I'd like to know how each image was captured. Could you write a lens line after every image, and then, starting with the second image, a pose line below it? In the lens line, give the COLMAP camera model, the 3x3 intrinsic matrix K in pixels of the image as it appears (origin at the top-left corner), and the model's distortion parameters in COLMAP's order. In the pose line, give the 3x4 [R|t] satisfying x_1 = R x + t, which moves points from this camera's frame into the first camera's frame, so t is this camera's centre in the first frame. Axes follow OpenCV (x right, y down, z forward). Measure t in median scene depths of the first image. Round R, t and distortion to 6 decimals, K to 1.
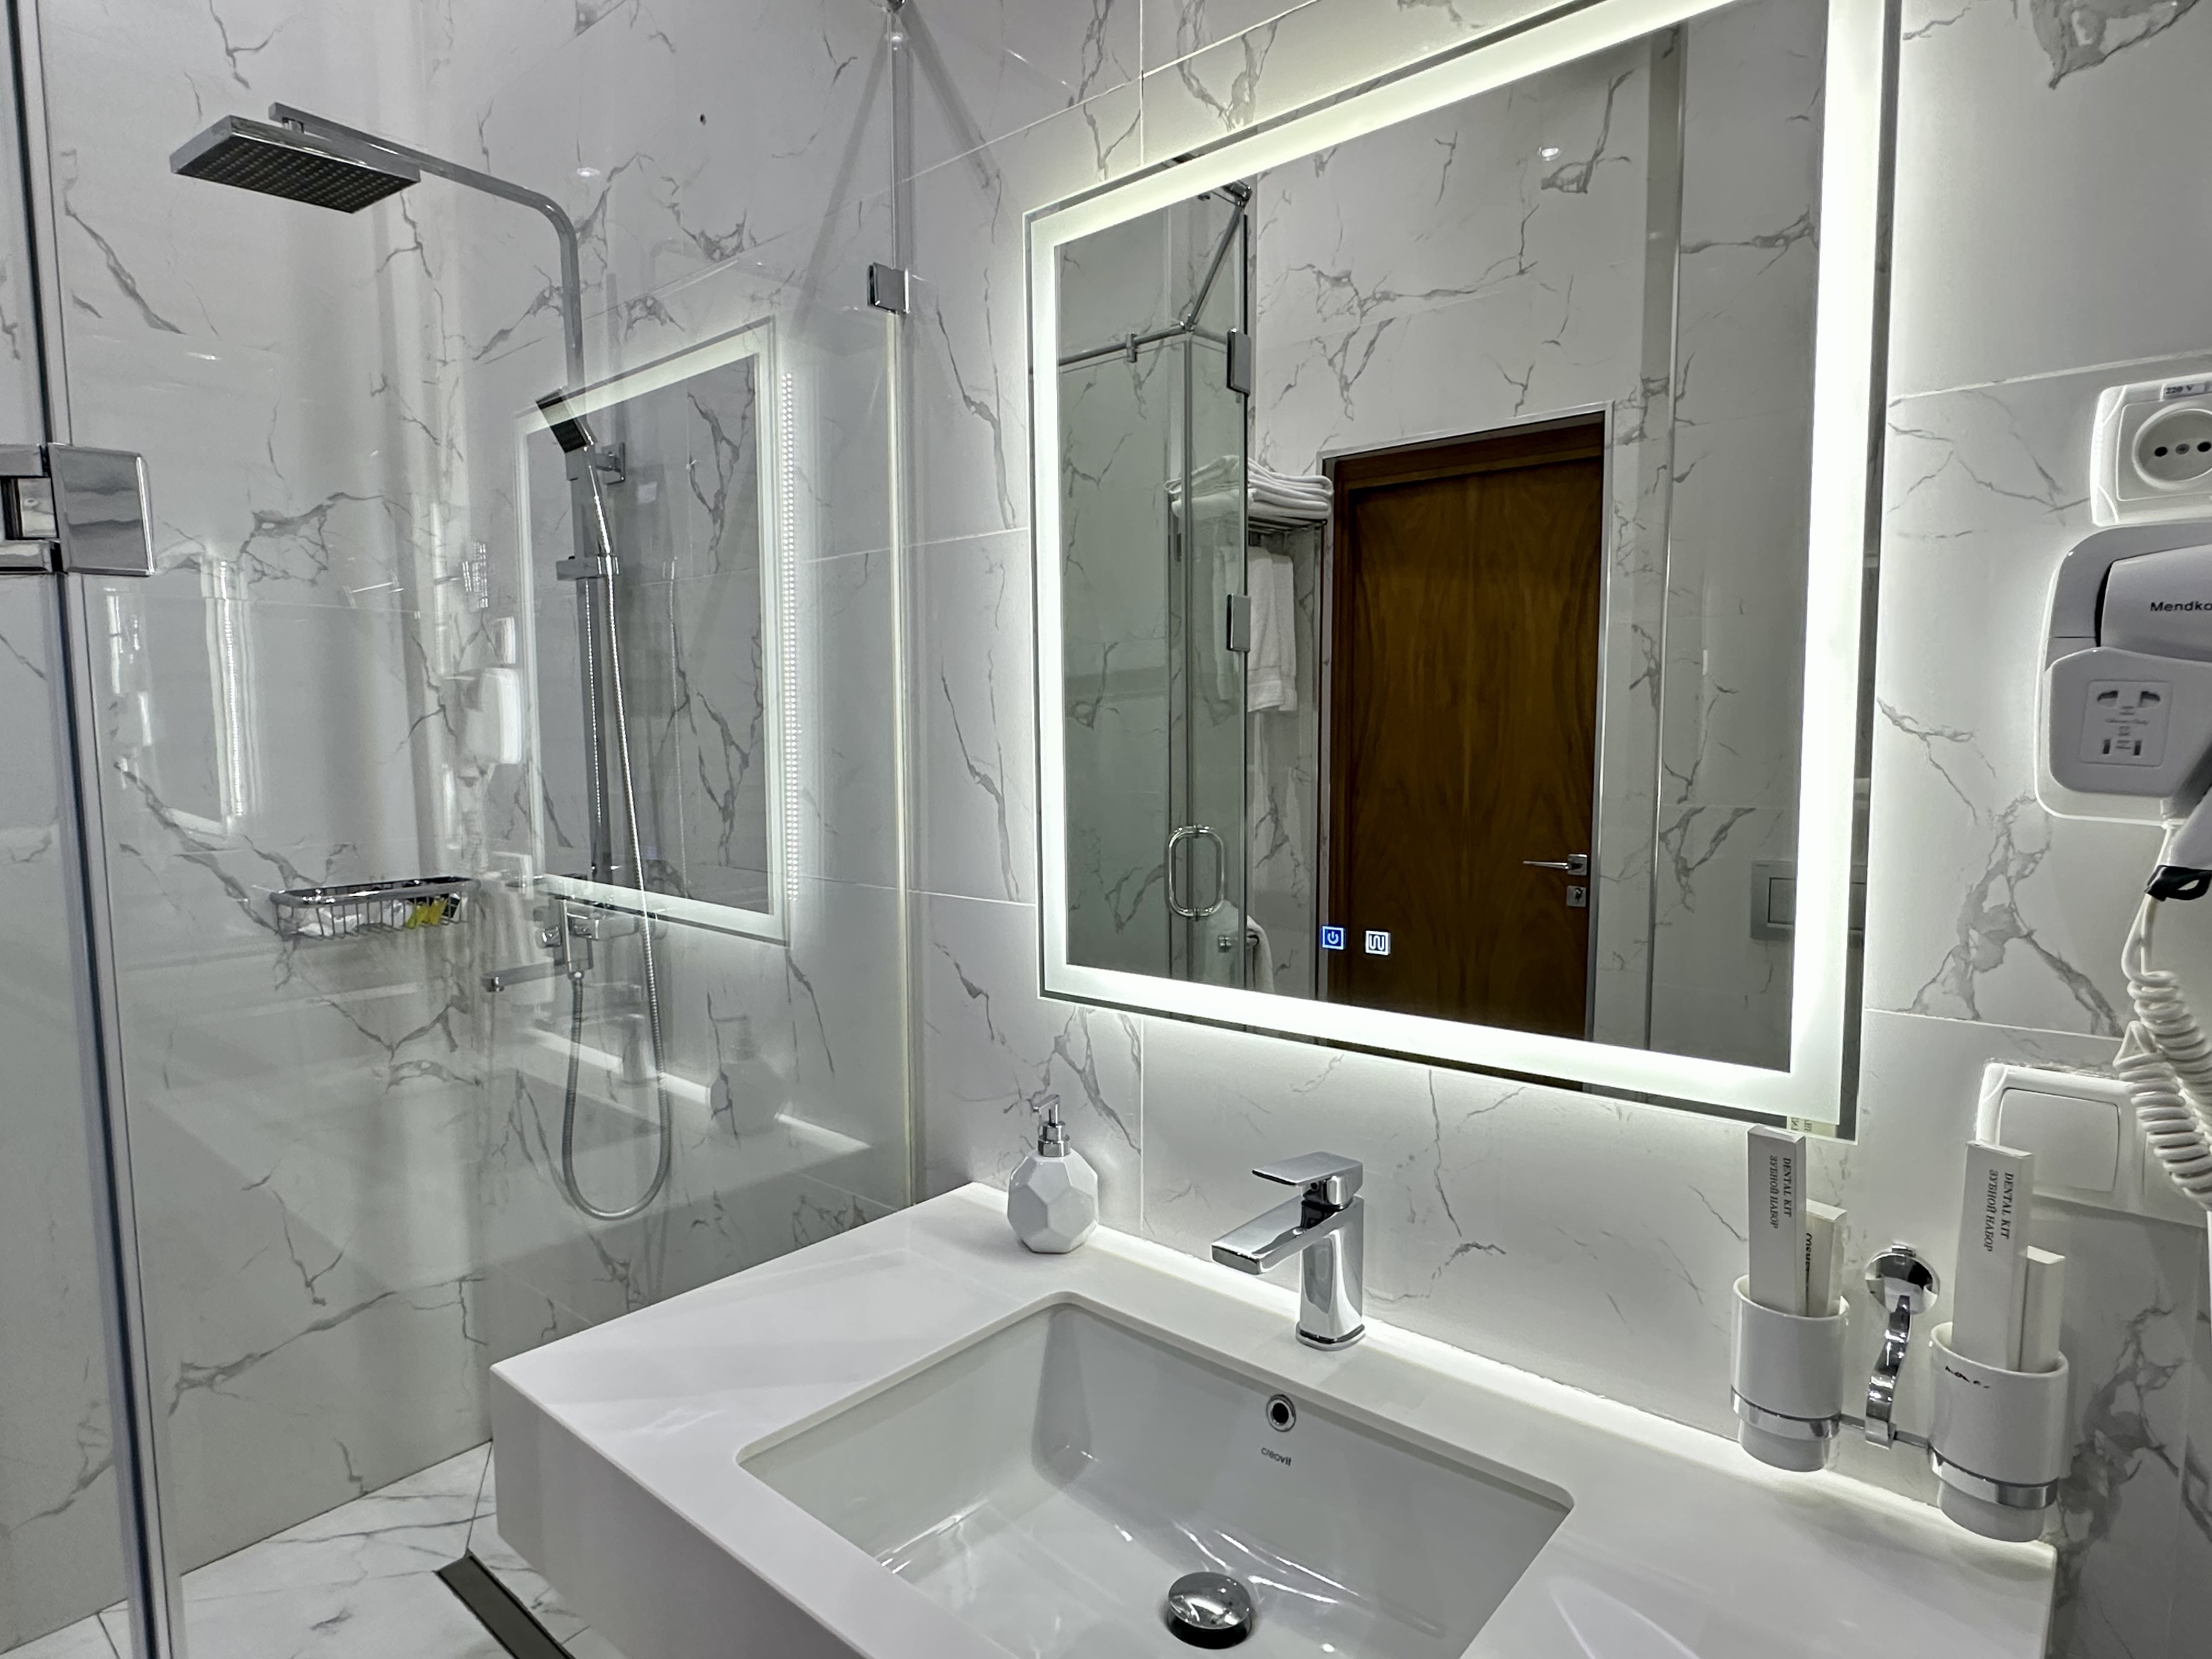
lens RADIAL K [[1234.9, 0, 1104.9], [0, 1234.9, 835.1], [0, 0, 1]] dist [-0.001523, 0.000674]
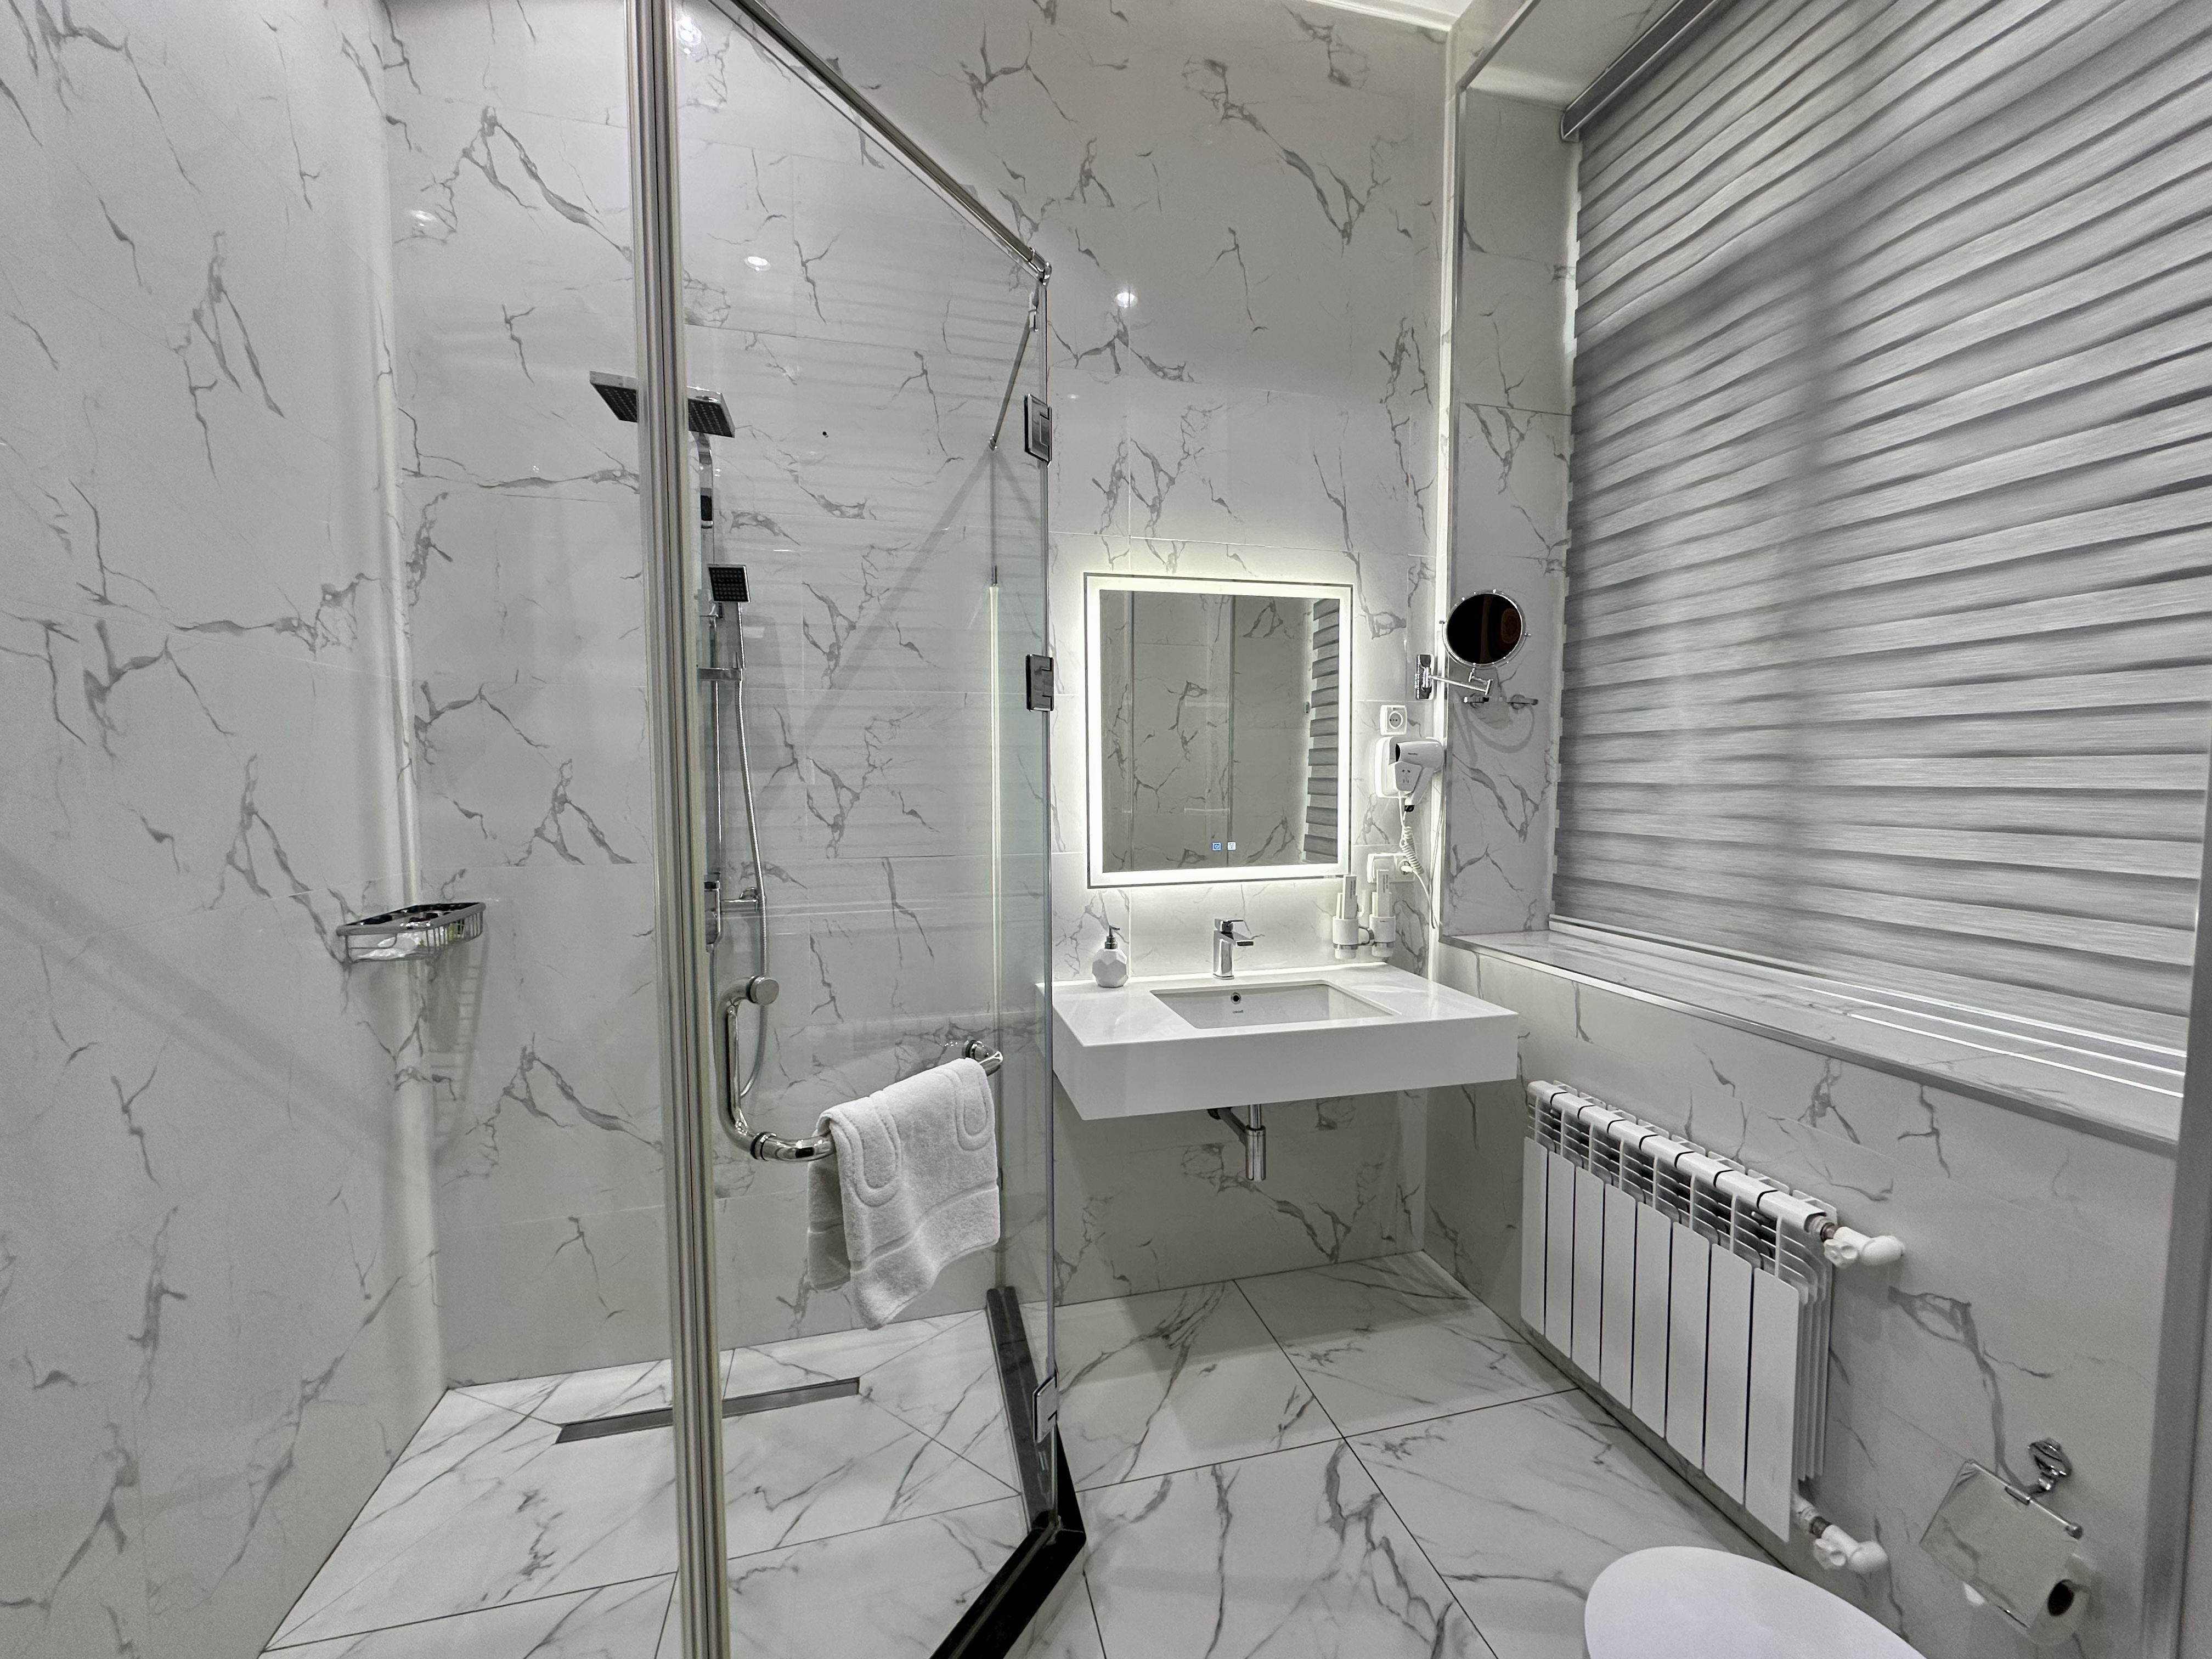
lens RADIAL K [[894.1, 0, 1103.2], [0, 894.1, 825.4], [0, 0, 1]] dist [0.002086, -0.008664]
pose [[0.572414, -0.041051, 0.818936, -1.128918], [0.073161, 0.997319, -0.001145, 0.008483], [-0.816694, 0.060570, 0.573883, -0.024704]]
